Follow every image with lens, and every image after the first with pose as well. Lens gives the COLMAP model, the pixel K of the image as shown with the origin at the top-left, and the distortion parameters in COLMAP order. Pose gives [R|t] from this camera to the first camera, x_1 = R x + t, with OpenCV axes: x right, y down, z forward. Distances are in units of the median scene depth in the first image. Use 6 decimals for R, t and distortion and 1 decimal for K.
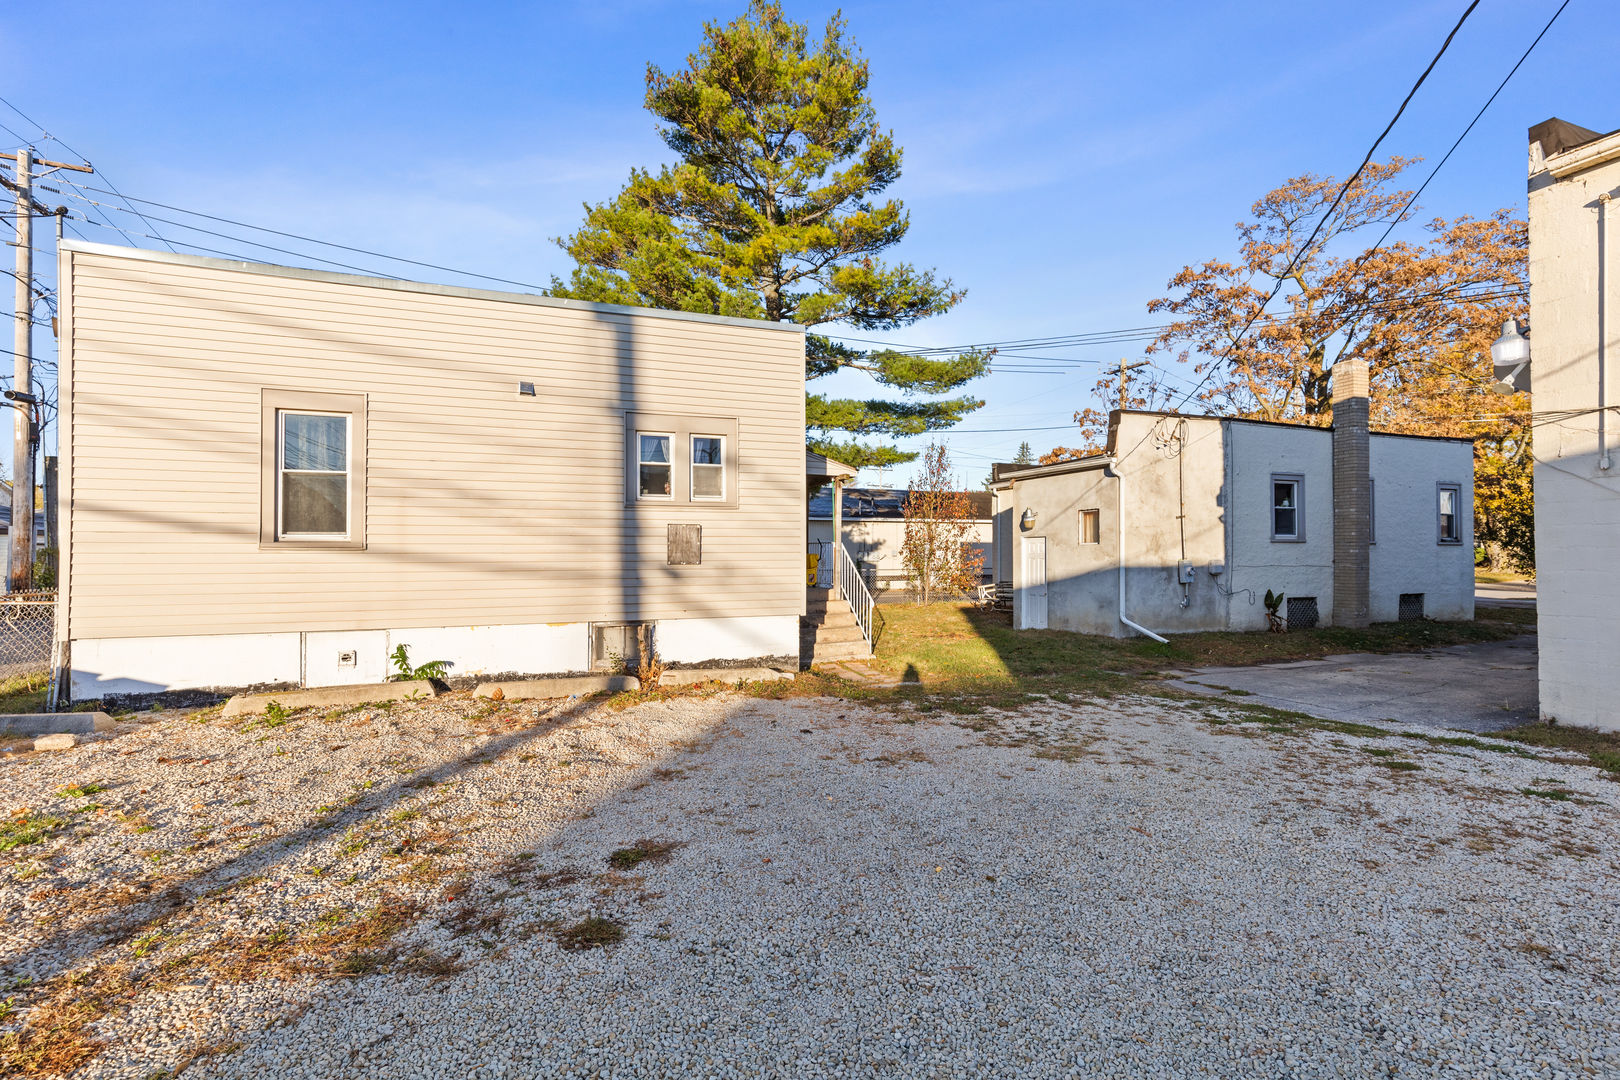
lens RADIAL K [[744.5, 0, 810.1], [0, 744.5, 539.9], [0, 0, 1]] dist [0.008086, -0.000280]
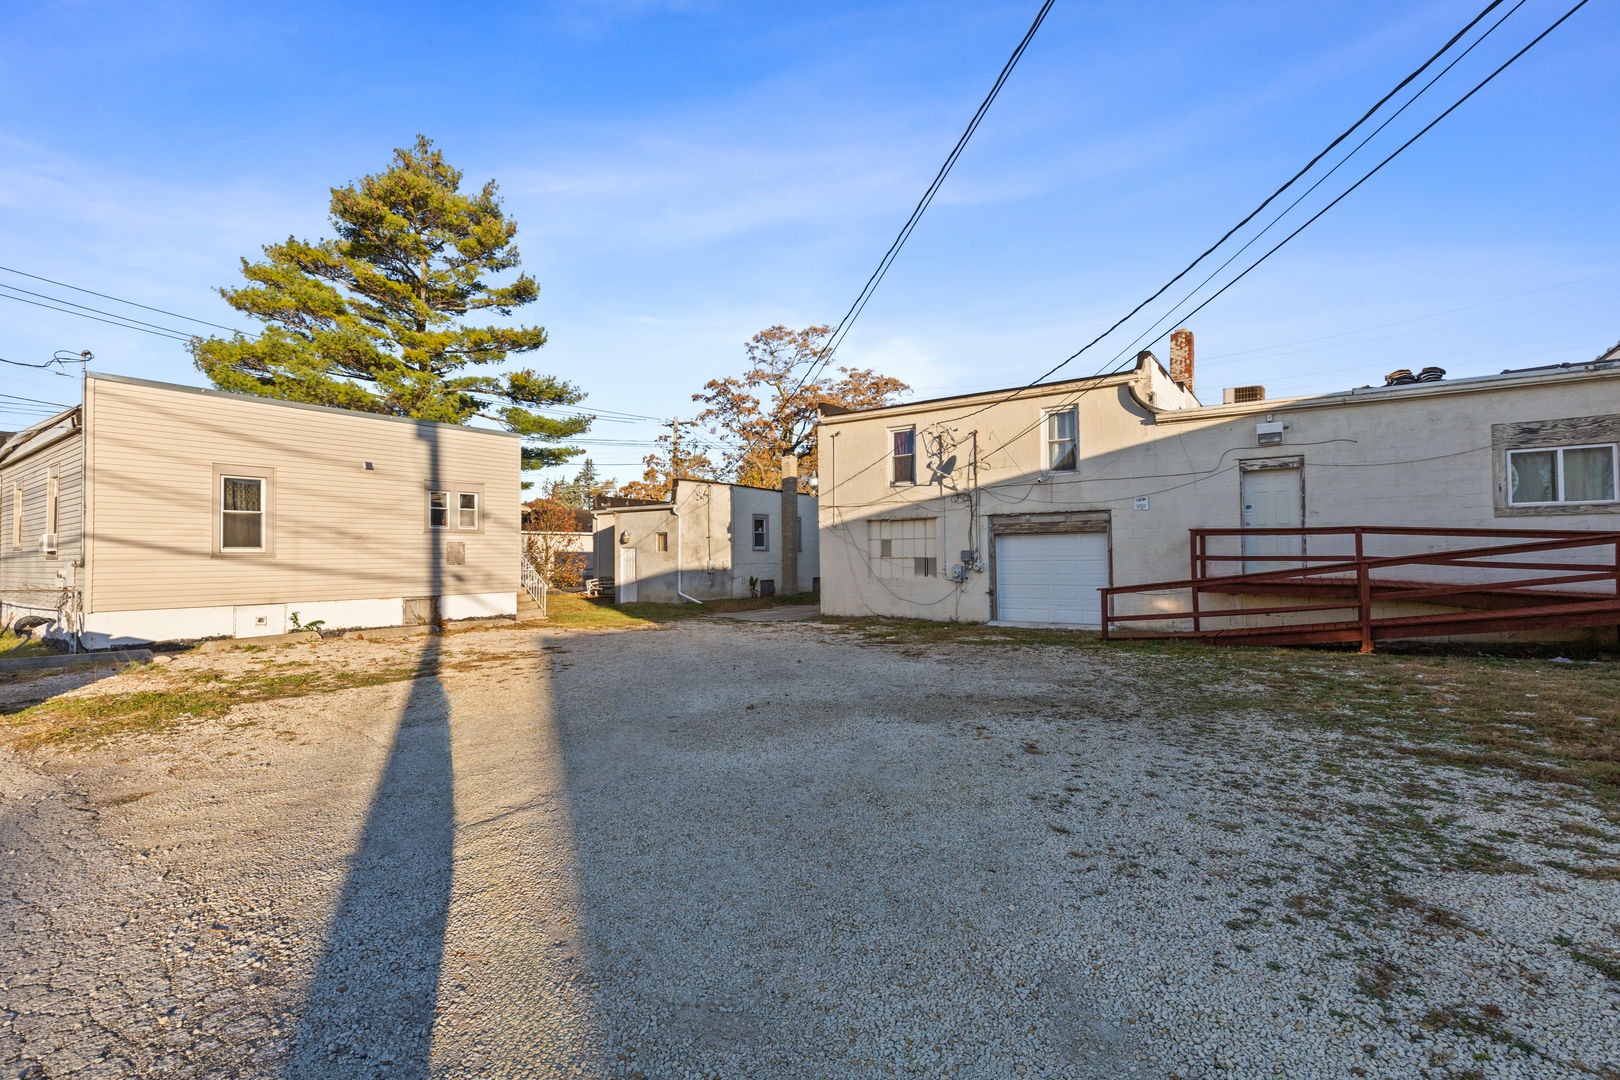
lens RADIAL K [[744.5, 0, 809.7], [0, 744.5, 541.2], [0, 0, 1]] dist [0.008086, -0.000280]
pose [[0.835116, 0.004811, 0.550054, -0.280627], [-0.000802, 0.999971, -0.007528, -0.006743], [-0.550074, 0.005845, 0.835095, -0.616305]]
